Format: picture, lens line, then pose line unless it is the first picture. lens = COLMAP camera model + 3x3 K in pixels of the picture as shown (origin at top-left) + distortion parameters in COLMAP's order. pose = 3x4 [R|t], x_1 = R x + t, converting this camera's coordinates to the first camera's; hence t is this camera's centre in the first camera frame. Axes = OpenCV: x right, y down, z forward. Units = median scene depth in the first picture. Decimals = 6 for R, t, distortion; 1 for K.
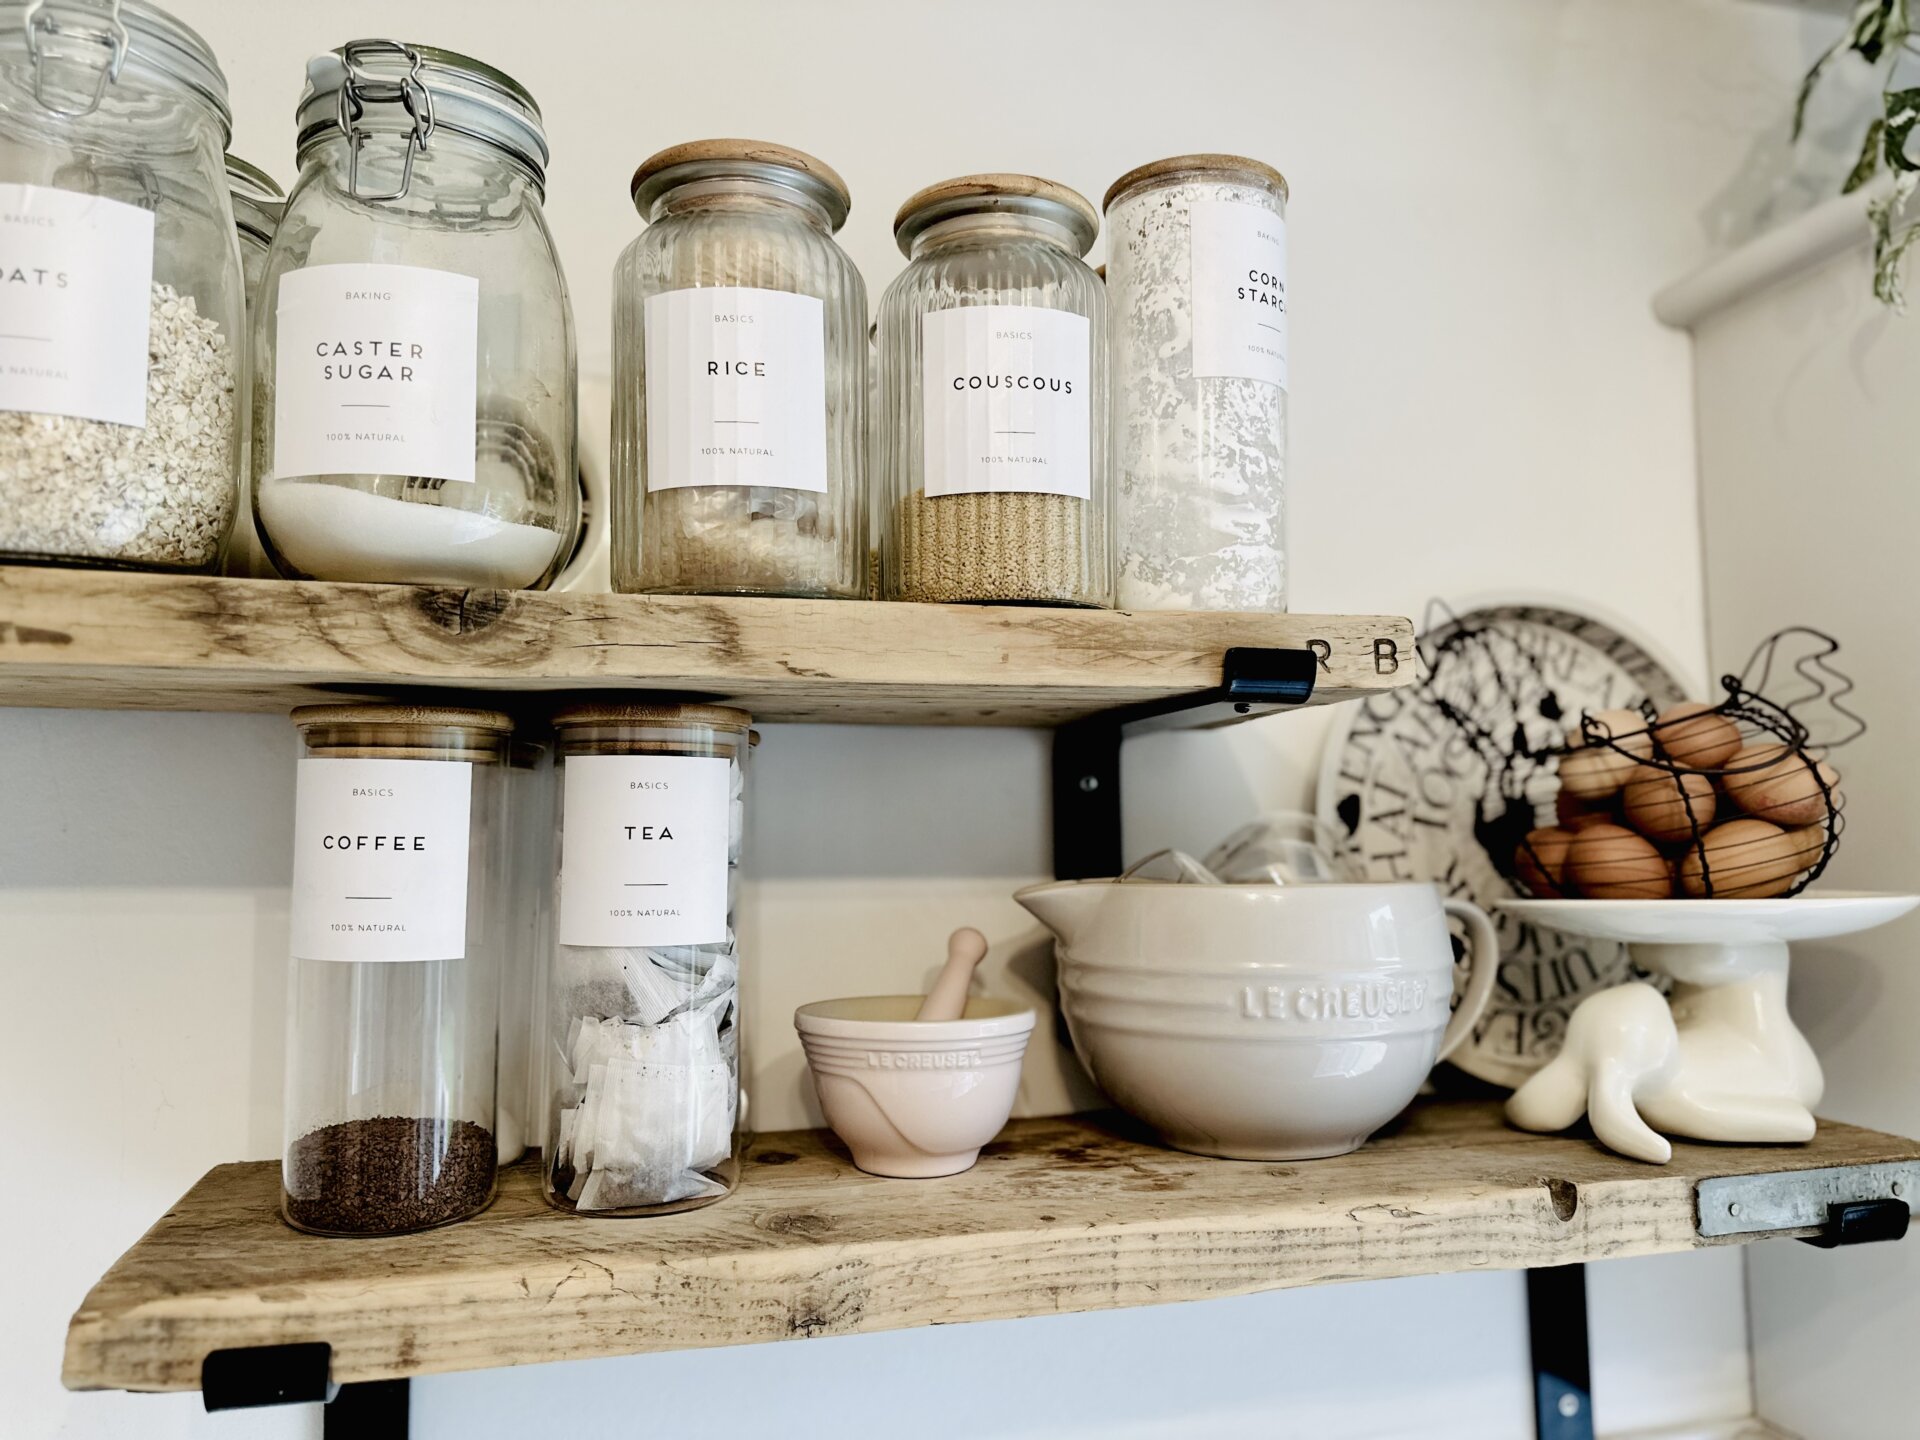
lens RADIAL K [[1483.9, 0, 960.0], [0, 1483.9, 720.0], [0, 0, 1]] dist [0.001751, -0.054018]
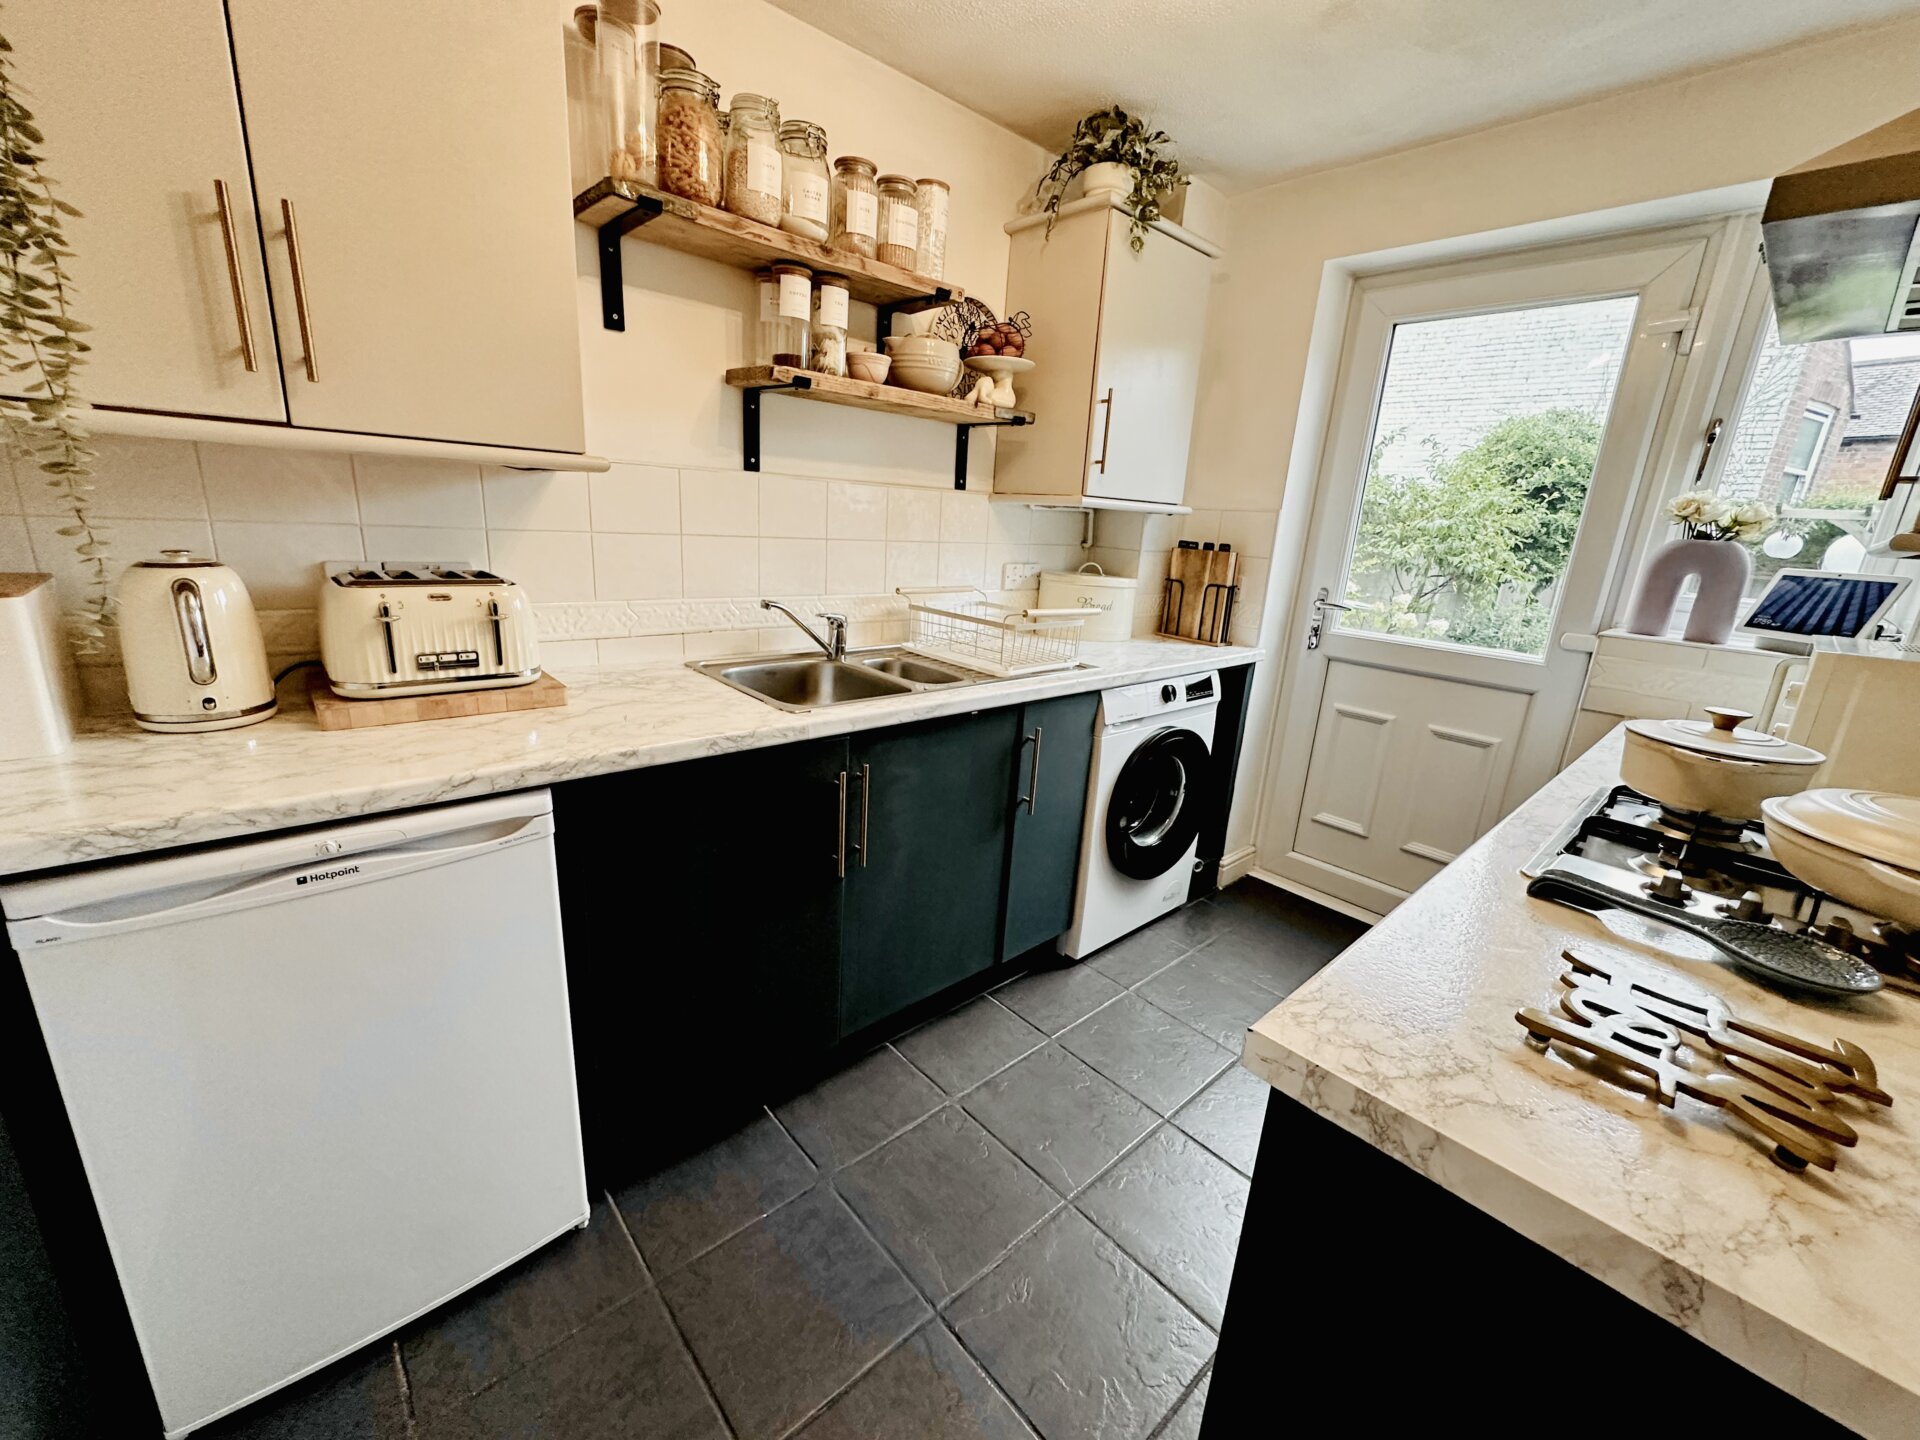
lens RADIAL K [[767.5, 0, 960.0], [0, 767.5, 720.0], [0, 0, 1]] dist [0.000435, 0.000353]
pose [[0.894509, -0.059518, 0.443071, -1.044623], [-0.106231, 0.934410, 0.339988, 0.455069], [-0.434245, -0.351190, 0.829516, -1.888811]]
